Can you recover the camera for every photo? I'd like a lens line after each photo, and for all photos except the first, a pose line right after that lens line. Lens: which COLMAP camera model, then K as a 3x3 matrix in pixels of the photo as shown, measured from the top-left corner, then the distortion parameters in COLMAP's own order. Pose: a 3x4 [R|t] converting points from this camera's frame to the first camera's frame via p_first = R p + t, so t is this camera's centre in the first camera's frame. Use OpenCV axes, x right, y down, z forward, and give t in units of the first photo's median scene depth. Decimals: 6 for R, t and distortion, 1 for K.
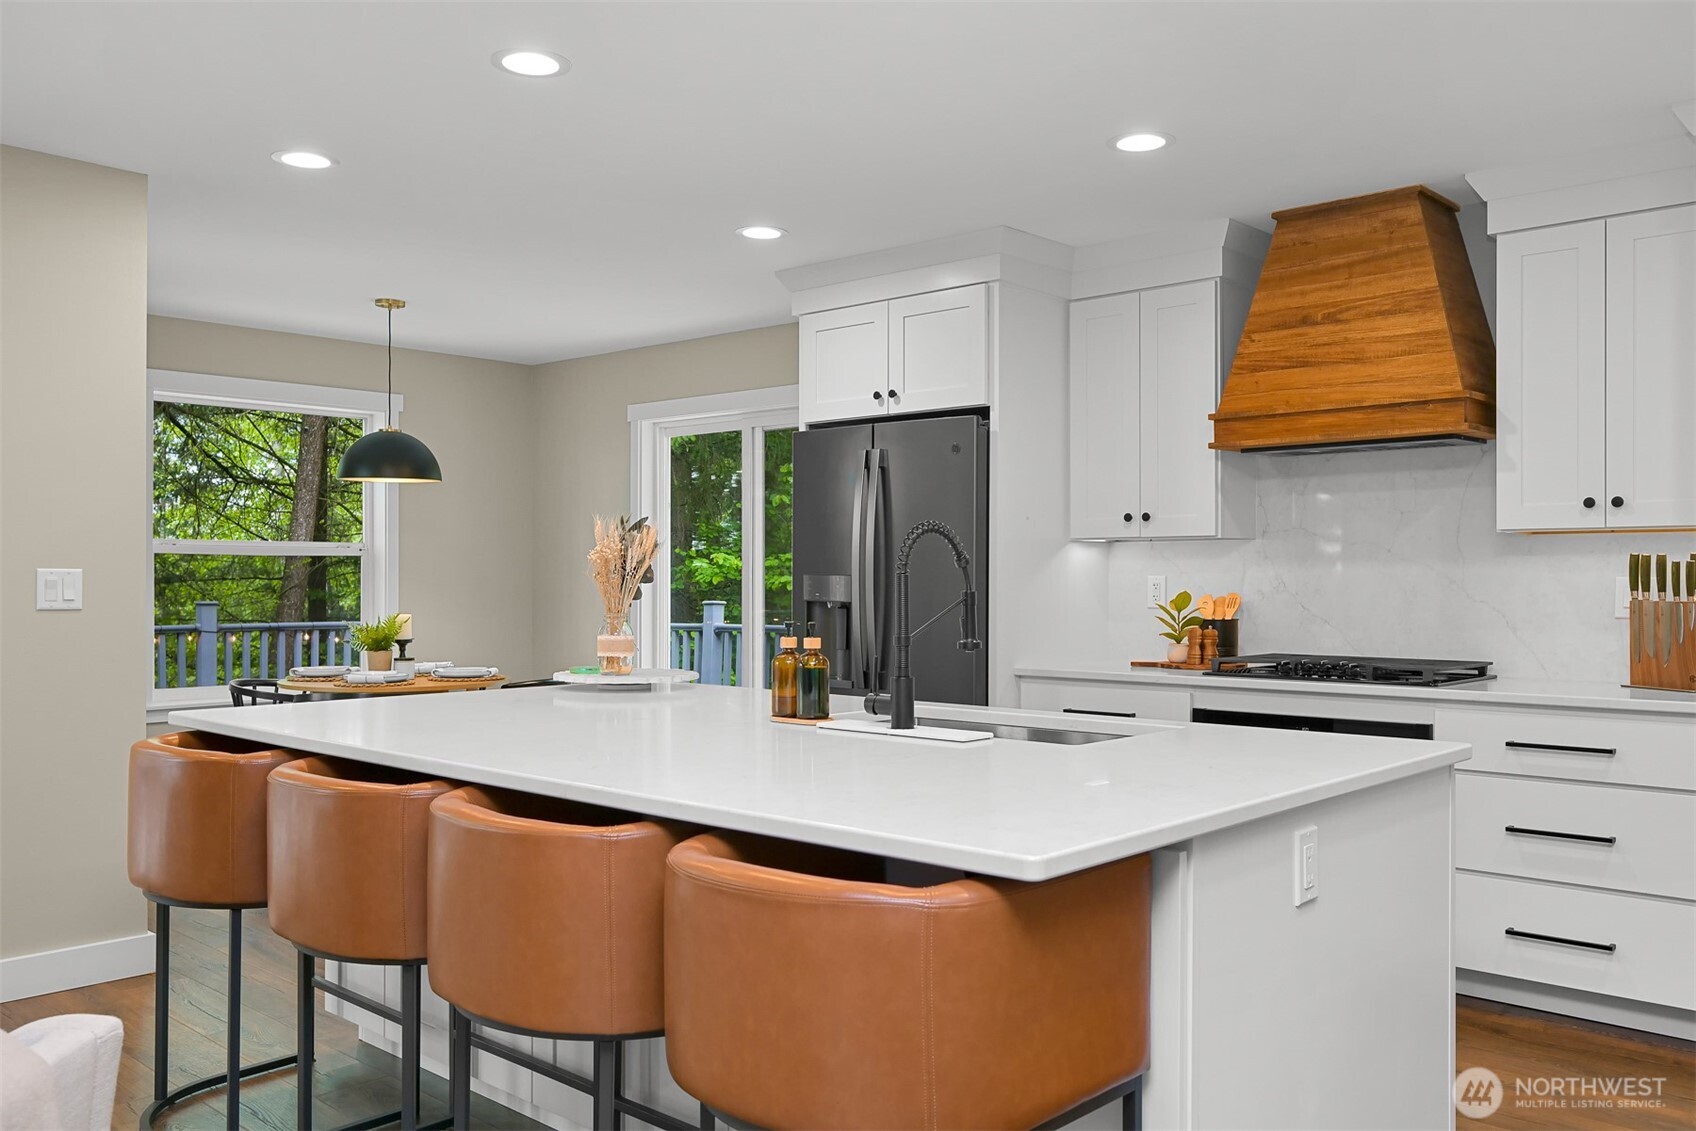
lens RADIAL K [[1360.9, 0, 850.2], [0, 1360.9, 567.5], [0, 0, 1]] dist [0.002850, 0.000290]
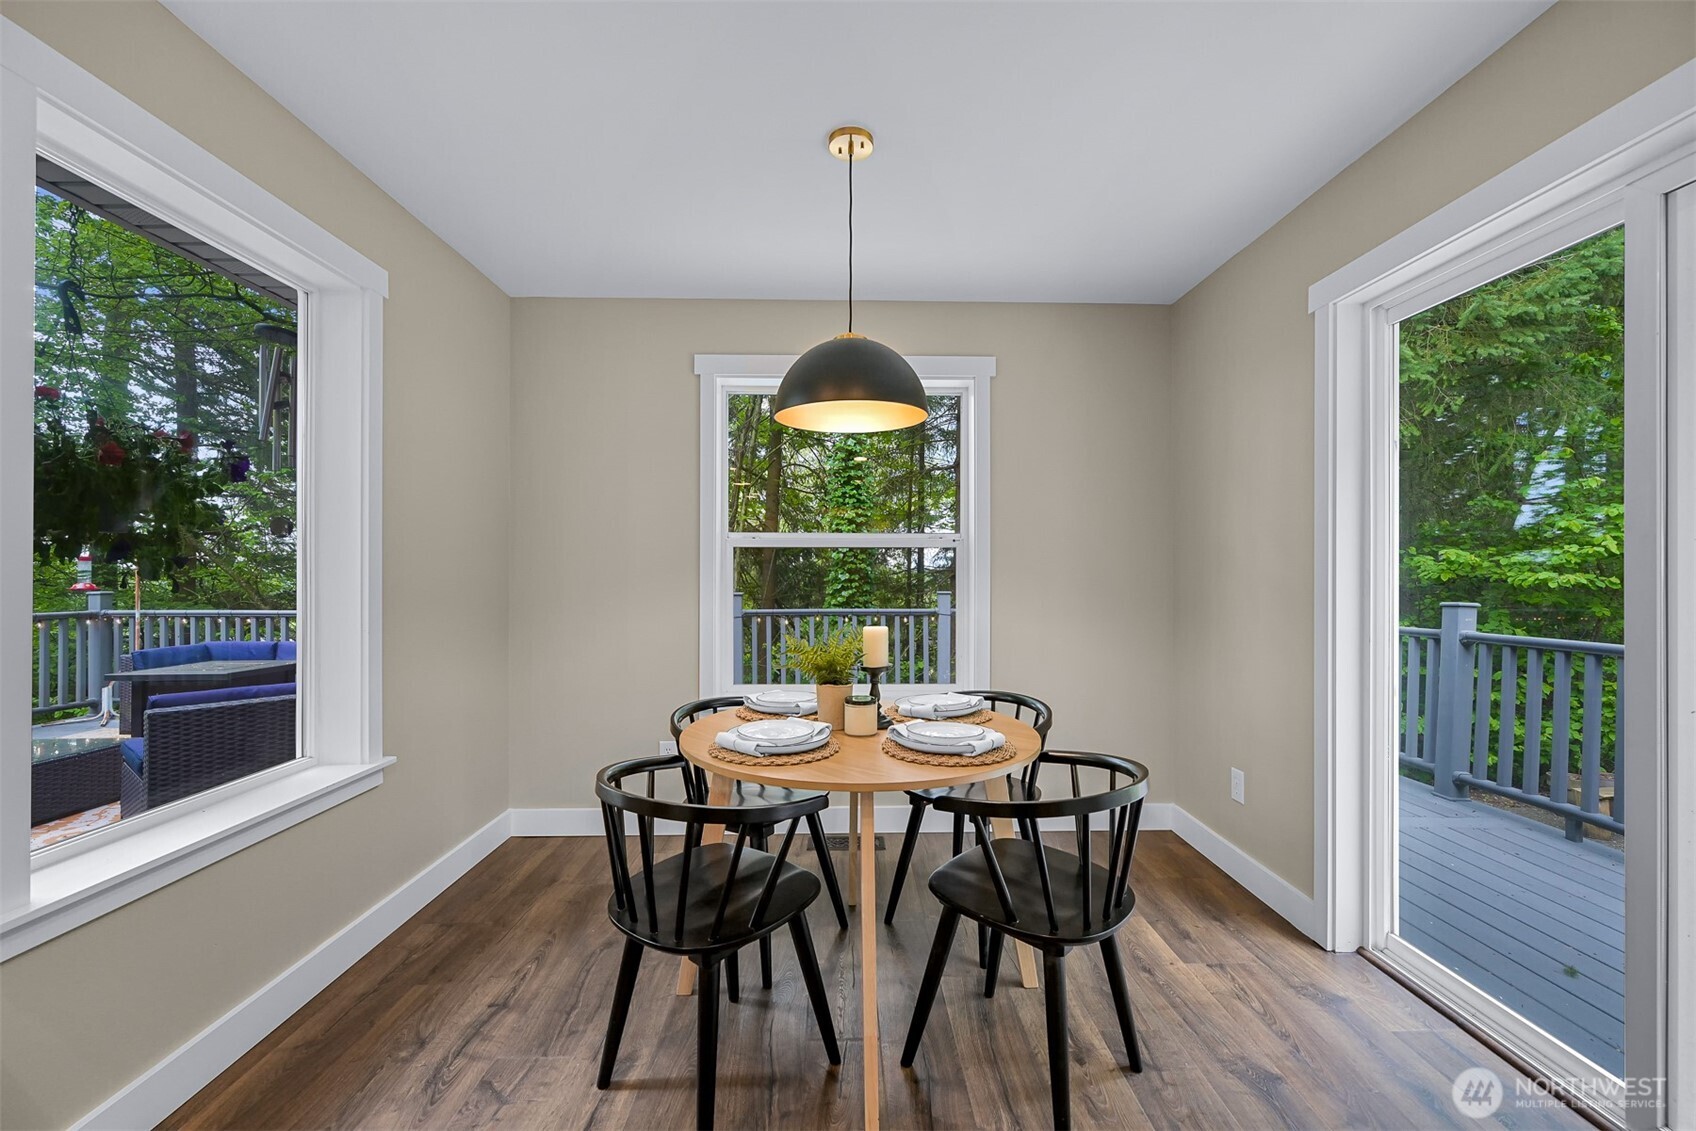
lens RADIAL K [[663.1, 0, 857.3], [0, 663.1, 570.6], [0, 0, 1]] dist [-0.001329, 0.000037]
pose [[0.697244, -0.005856, -0.716810, -0.068479], [0.004301, 0.999983, -0.003987, 0.006459], [0.716821, -0.000303, 0.697257, 0.483821]]
